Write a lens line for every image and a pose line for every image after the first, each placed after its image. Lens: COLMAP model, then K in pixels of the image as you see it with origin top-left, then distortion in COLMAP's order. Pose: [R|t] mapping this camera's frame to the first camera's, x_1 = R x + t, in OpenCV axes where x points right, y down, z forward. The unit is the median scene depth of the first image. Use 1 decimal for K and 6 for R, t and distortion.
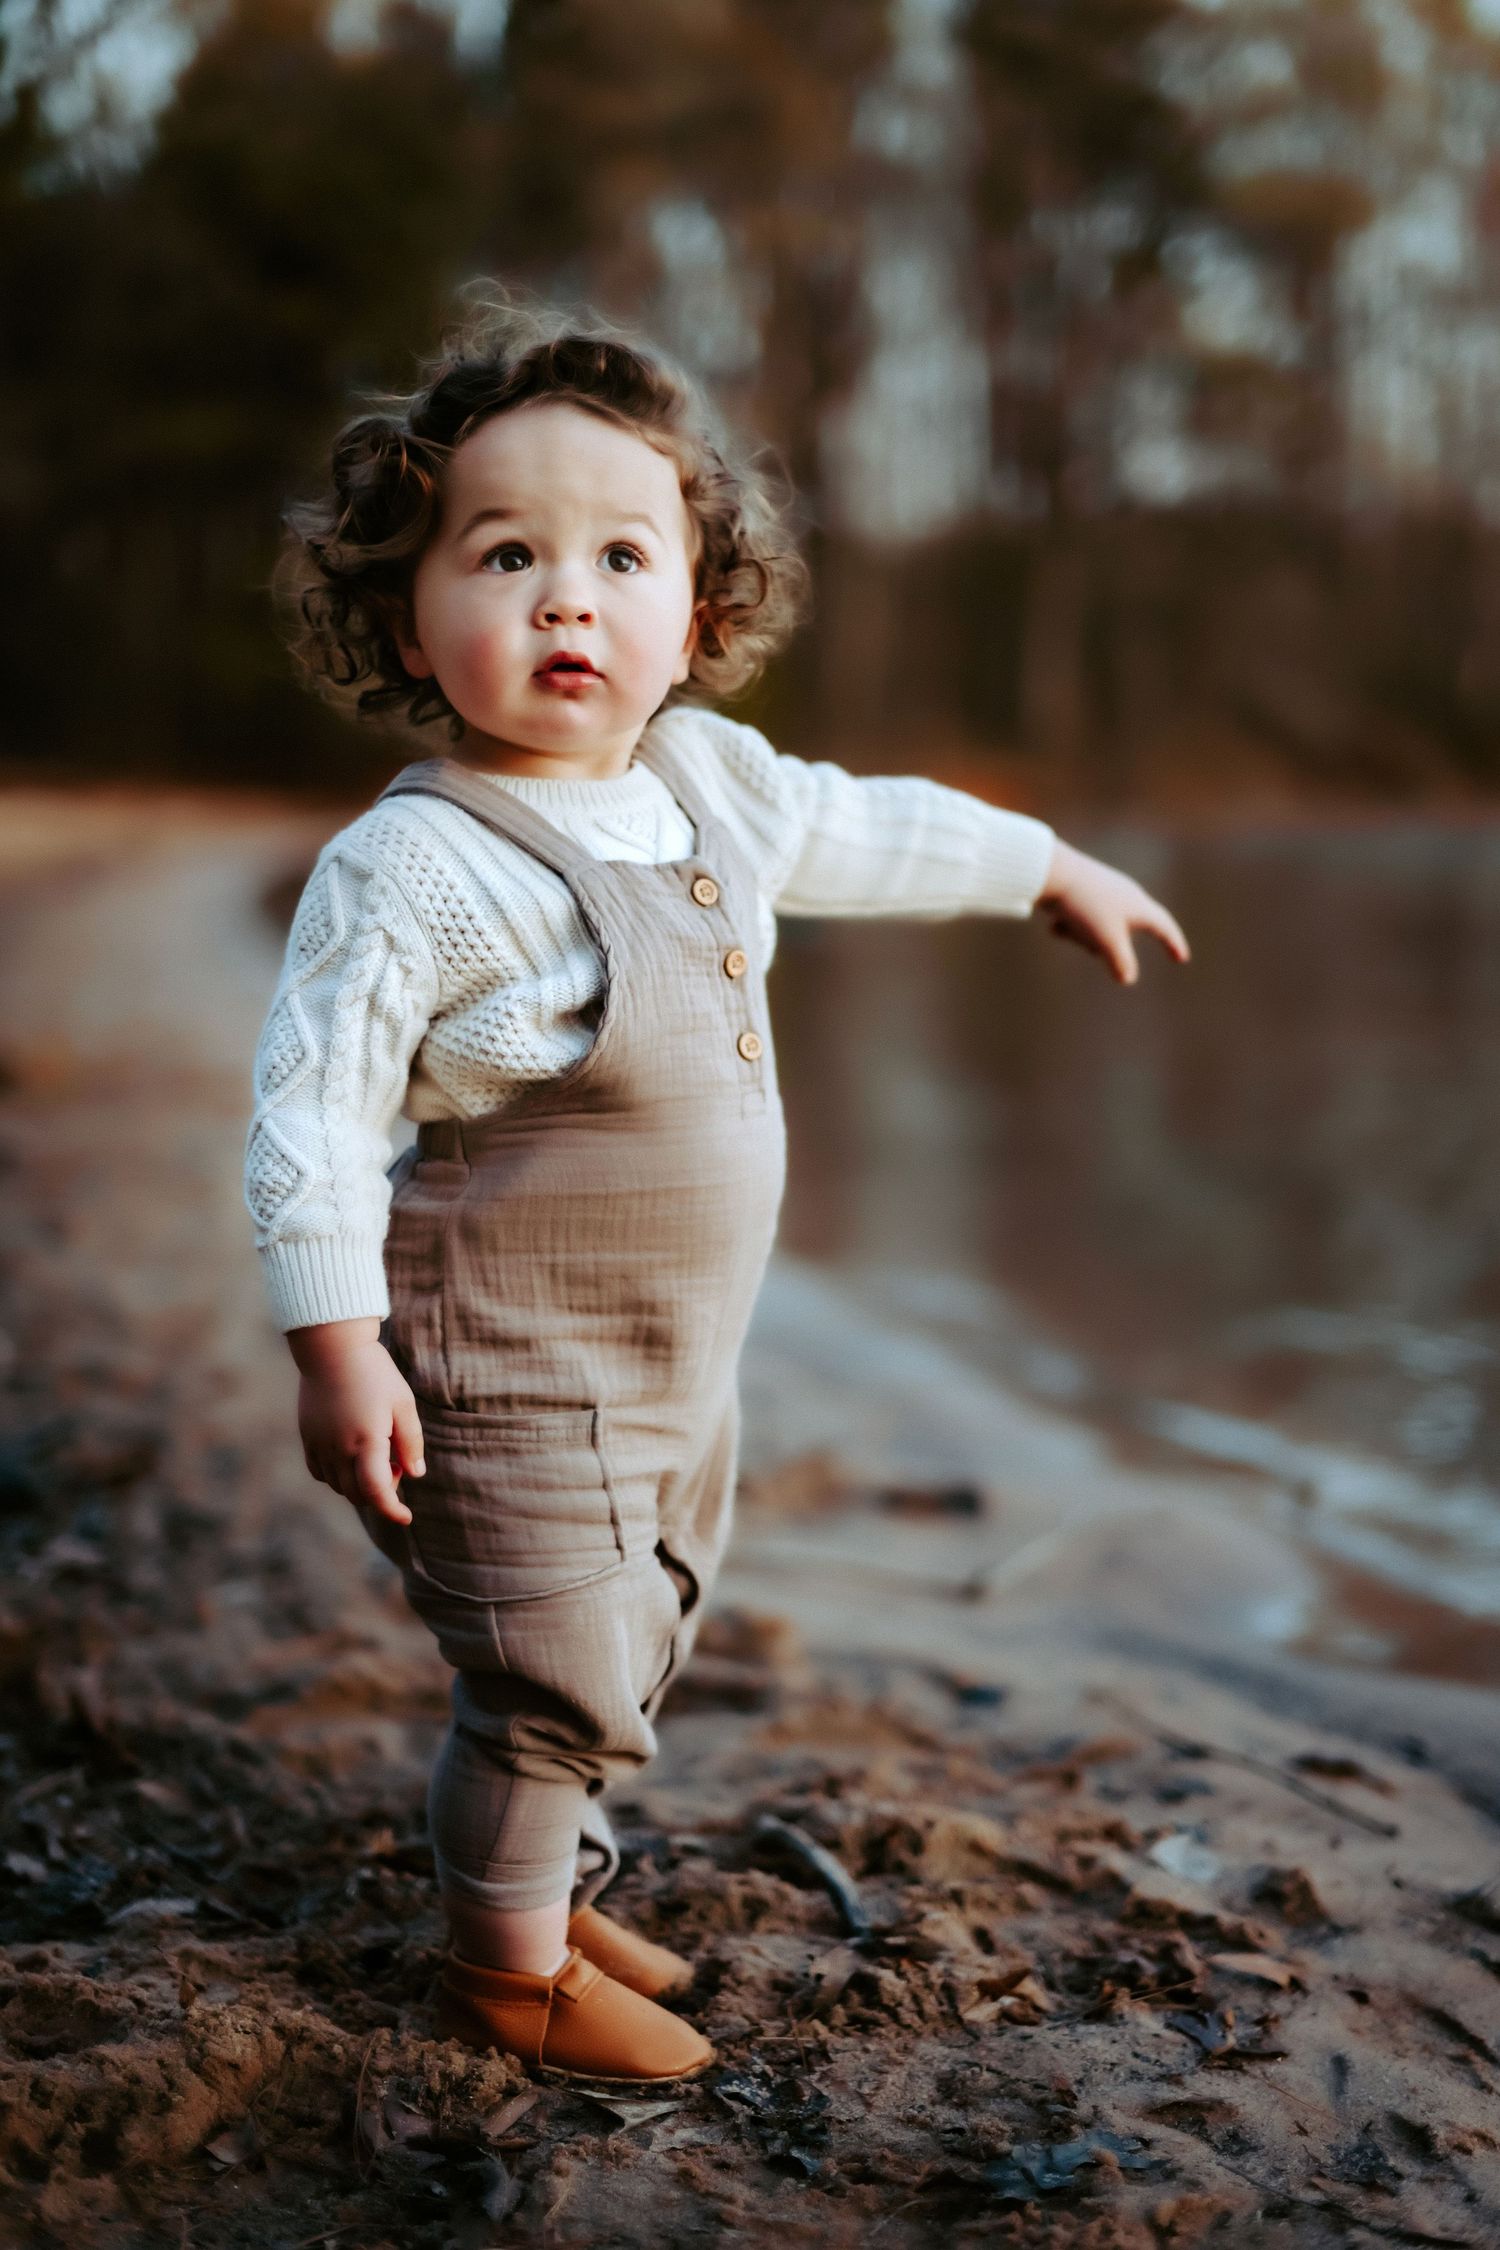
lens RADIAL K [[3431.3, 0, 743.3], [0, 3431.3, 1132.8], [0, 0, 1]] dist [-0.037287, 0.000000]
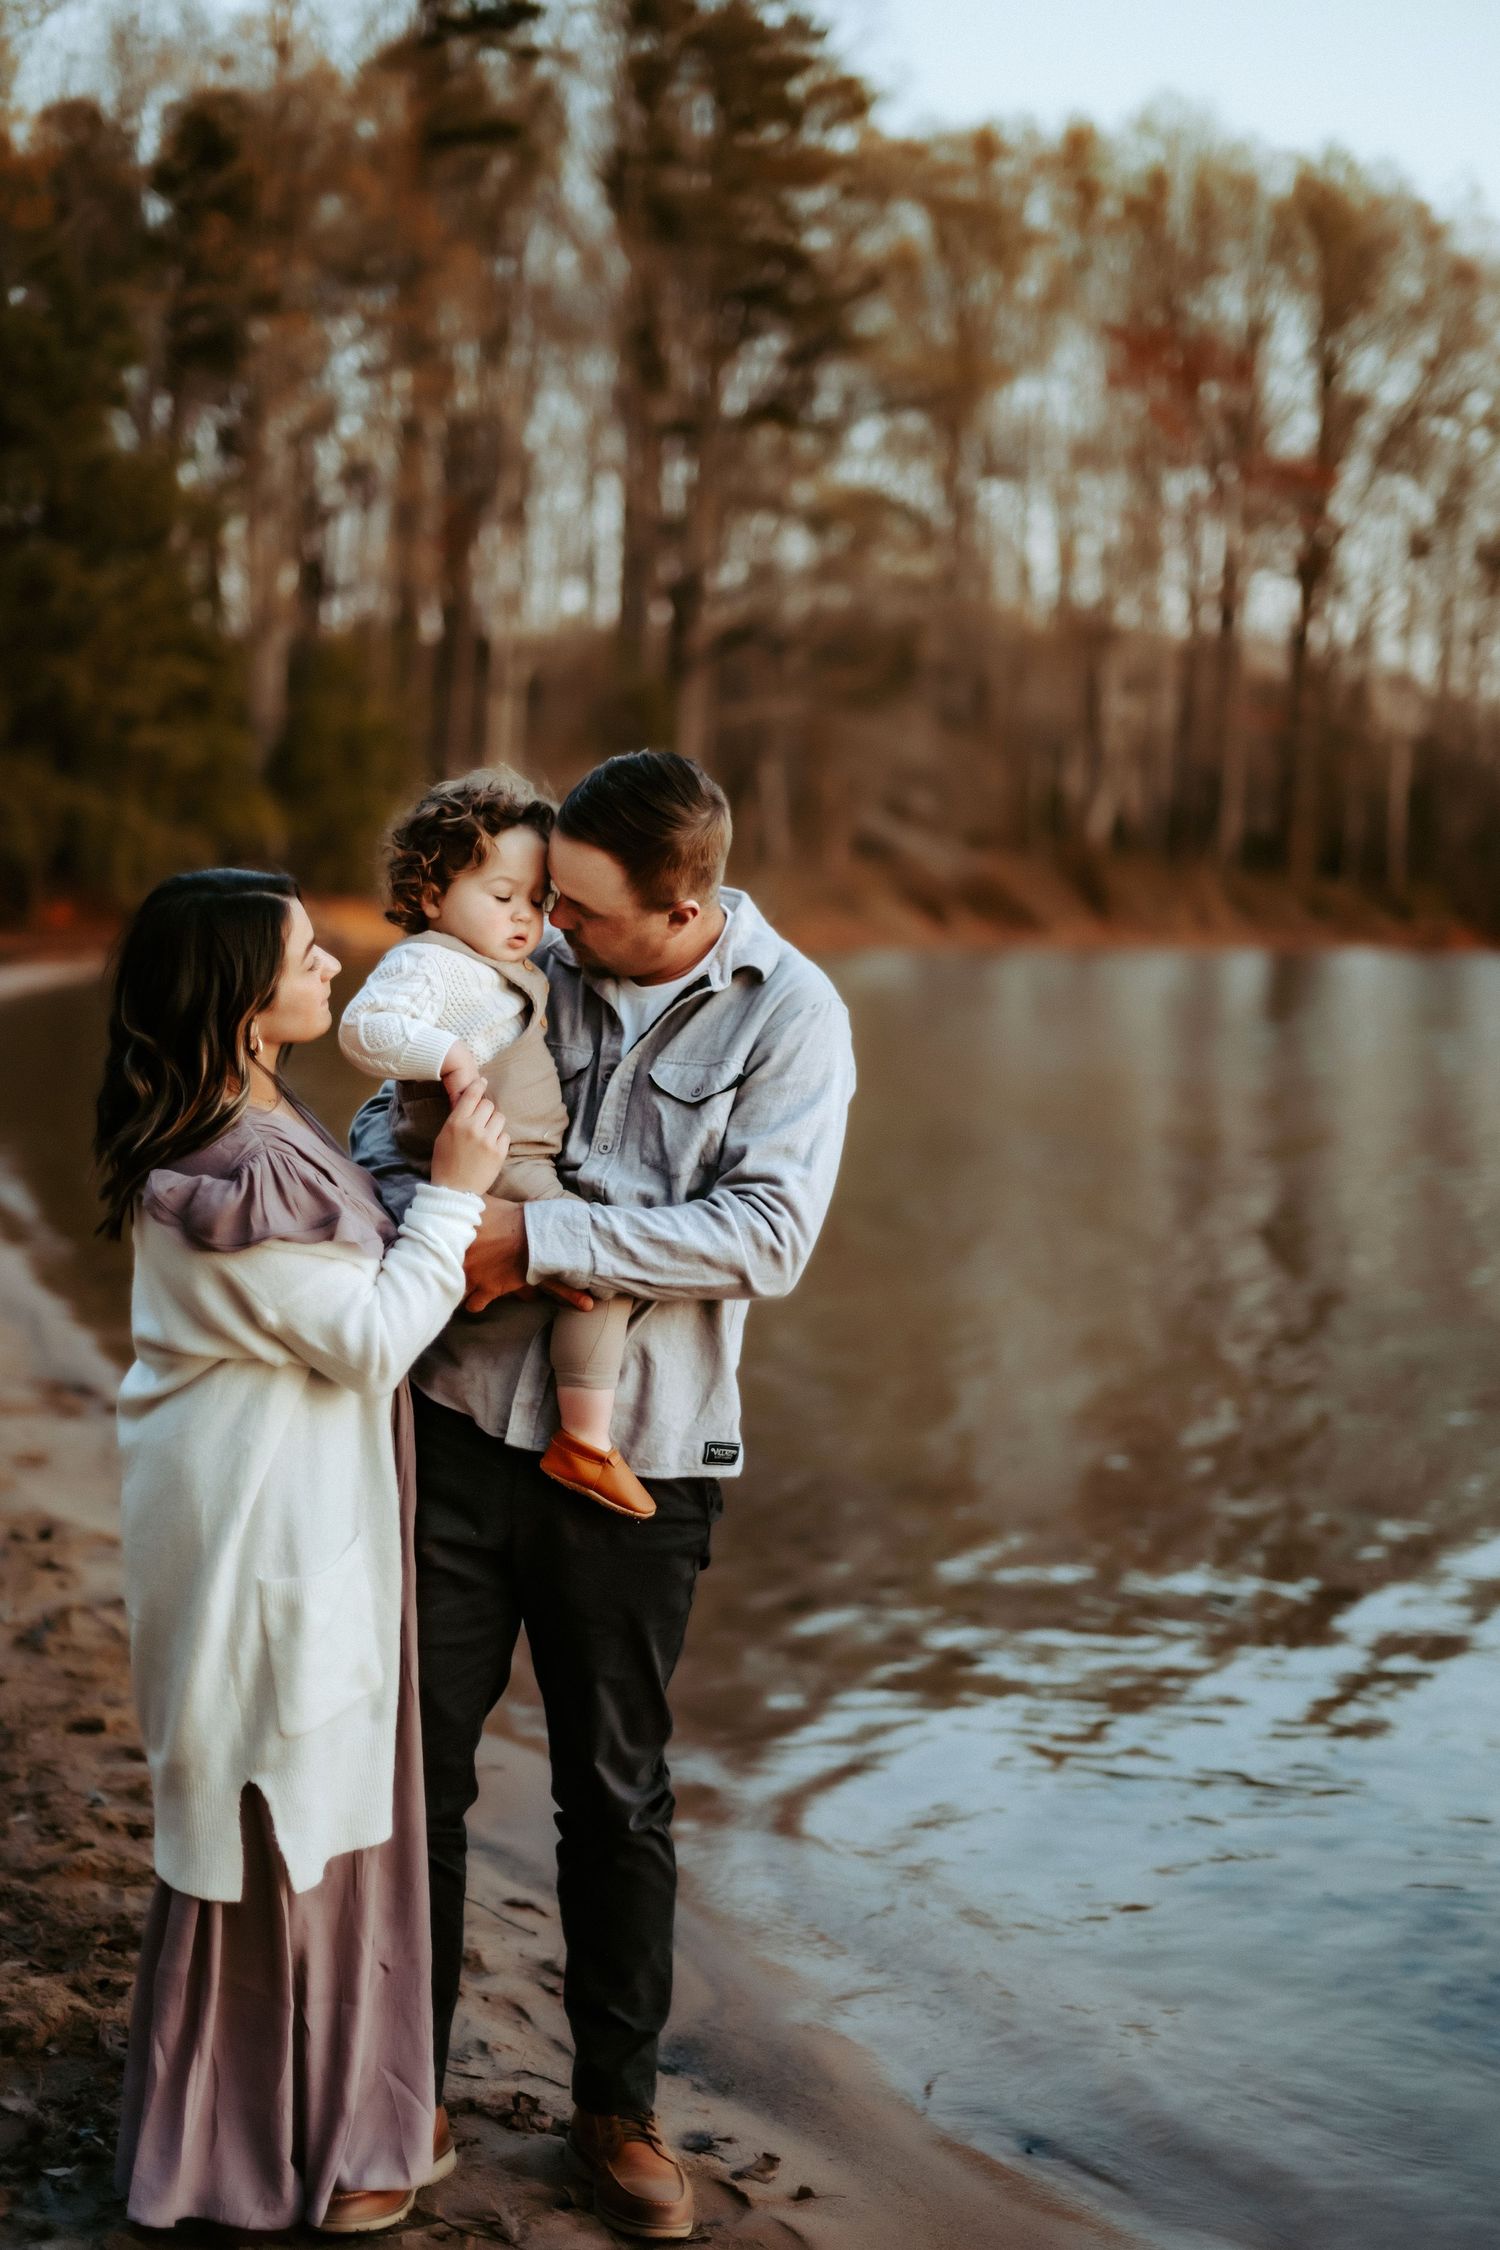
lens RADIAL K [[3431.3, 0, 759.4], [0, 3431.3, 1130.0], [0, 0, 1]] dist [-0.037287, 0.000000]
pose [[0.993871, 0.024741, 0.107741, 0.080873], [-0.022108, 0.999429, -0.025562, -0.306114], [-0.108312, 0.023023, 0.993850, -1.438695]]
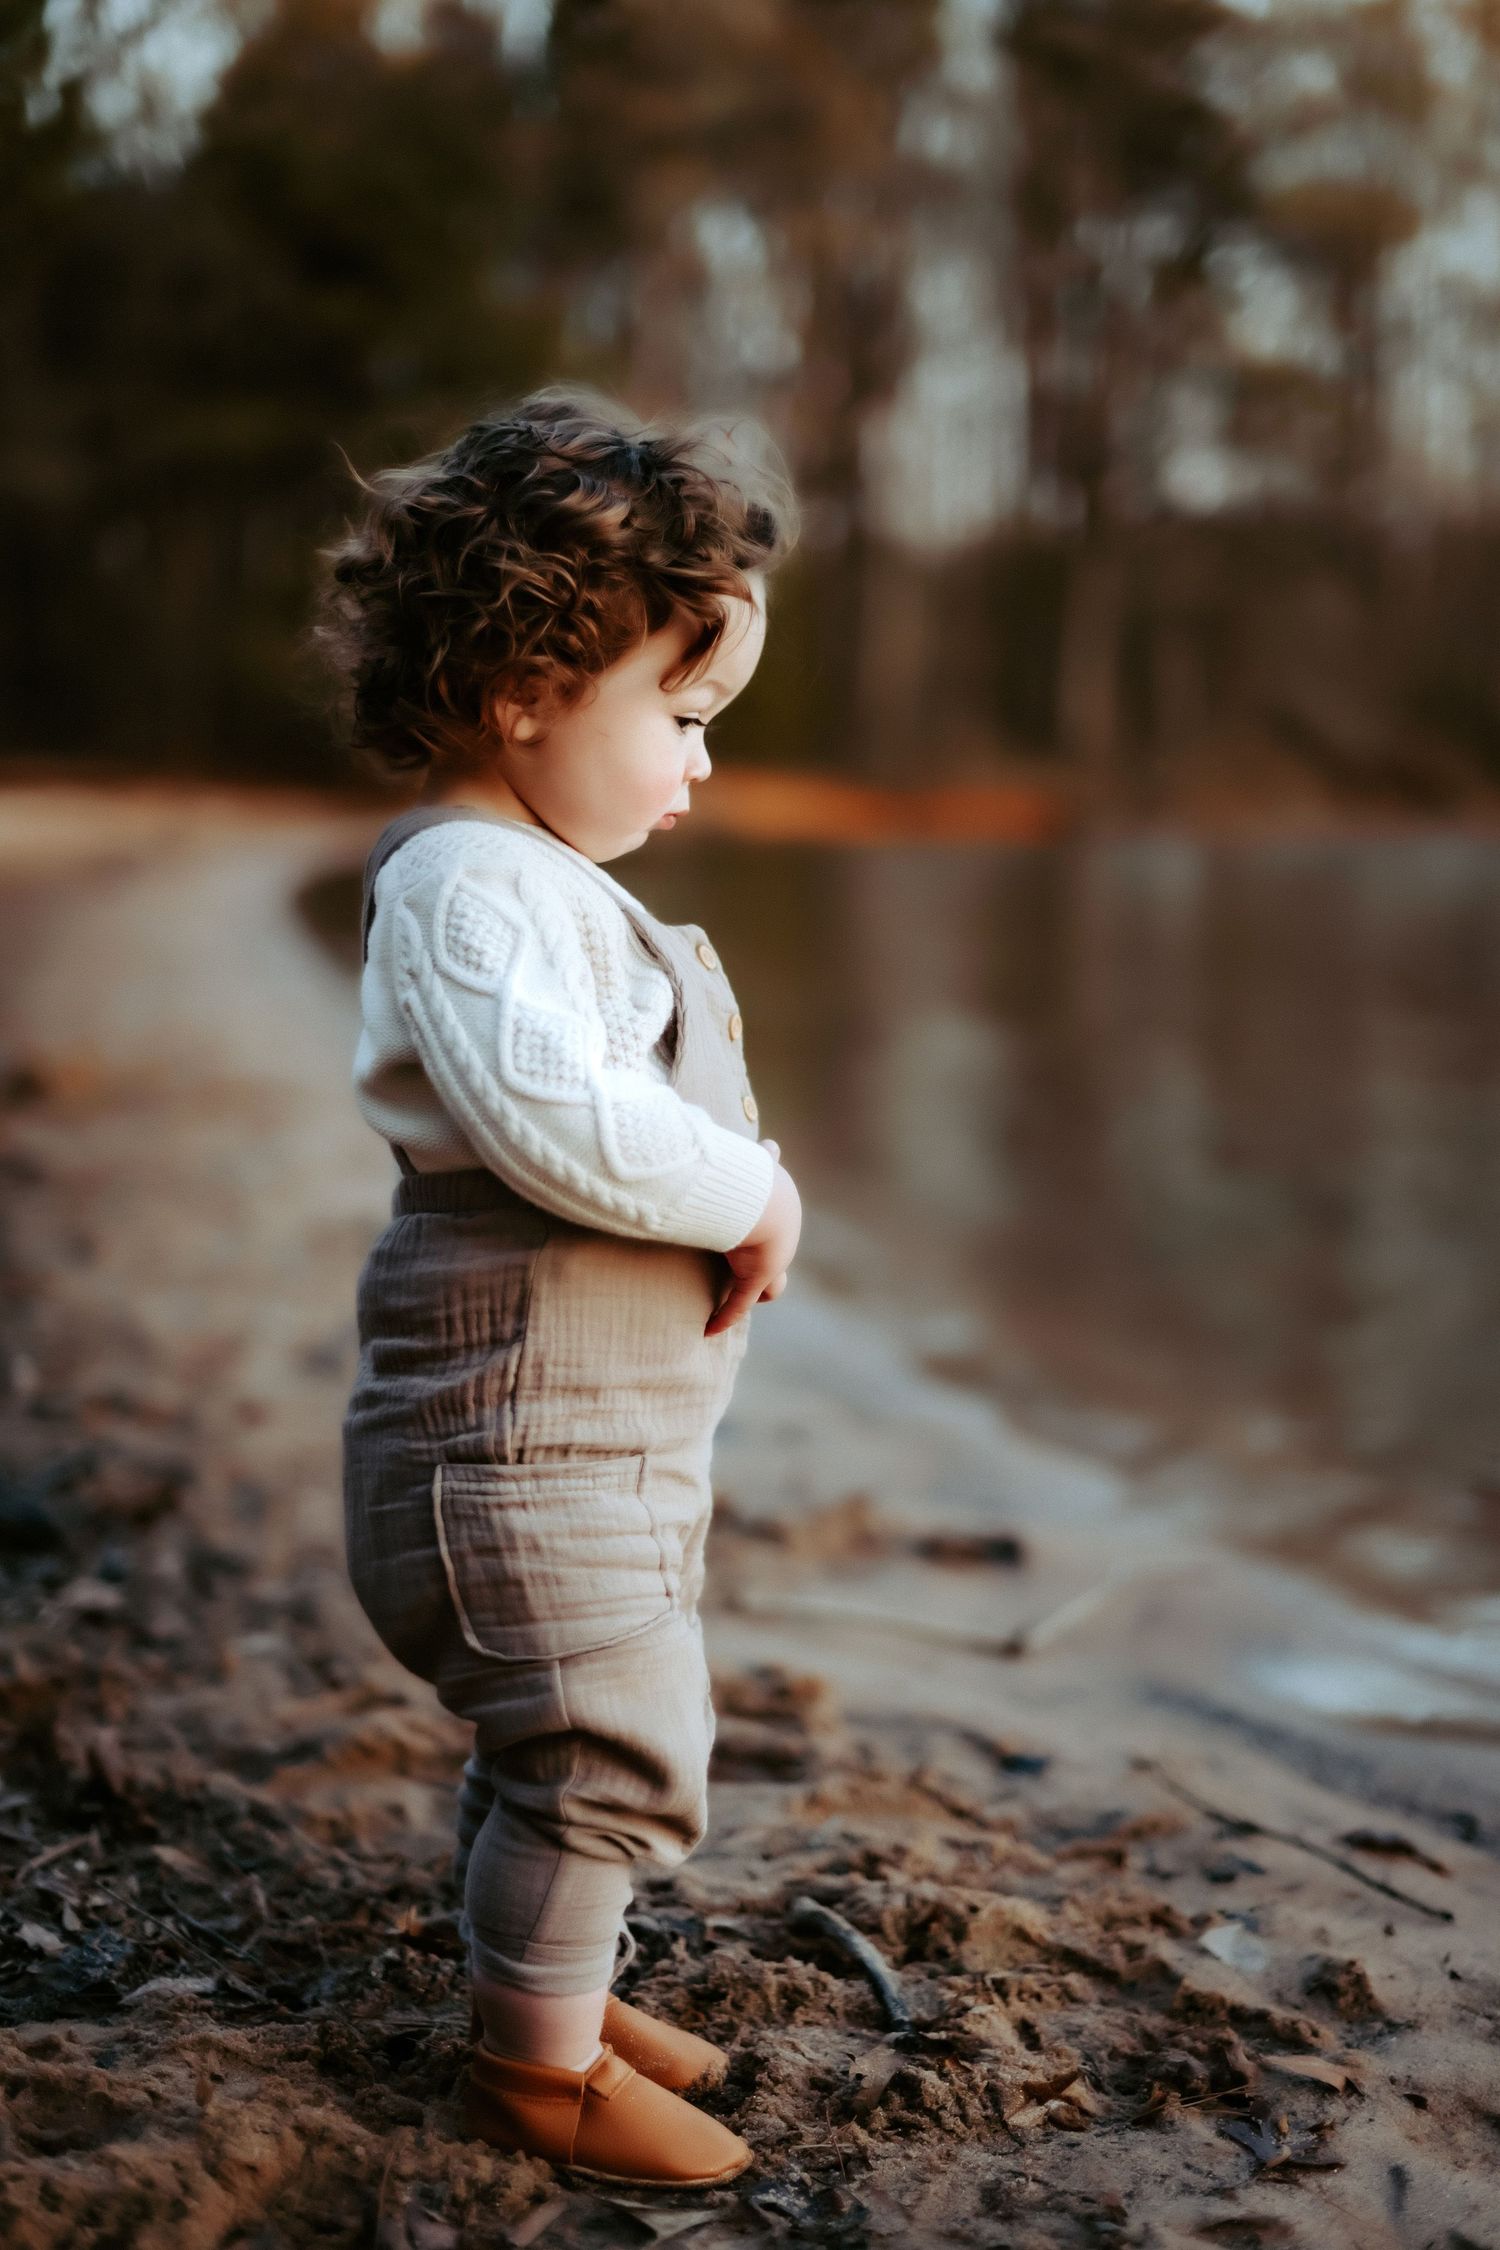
lens RADIAL K [[3431.3, 0, 752.4], [0, 3431.3, 1131.6], [0, 0, 1]] dist [-0.037287, 0.000000]
pose [[0.999879, 0.014413, -0.005876, -0.005157], [-0.014419, 0.999896, -0.000954, -0.015562], [0.005862, 0.001038, 0.999982, 0.030114]]
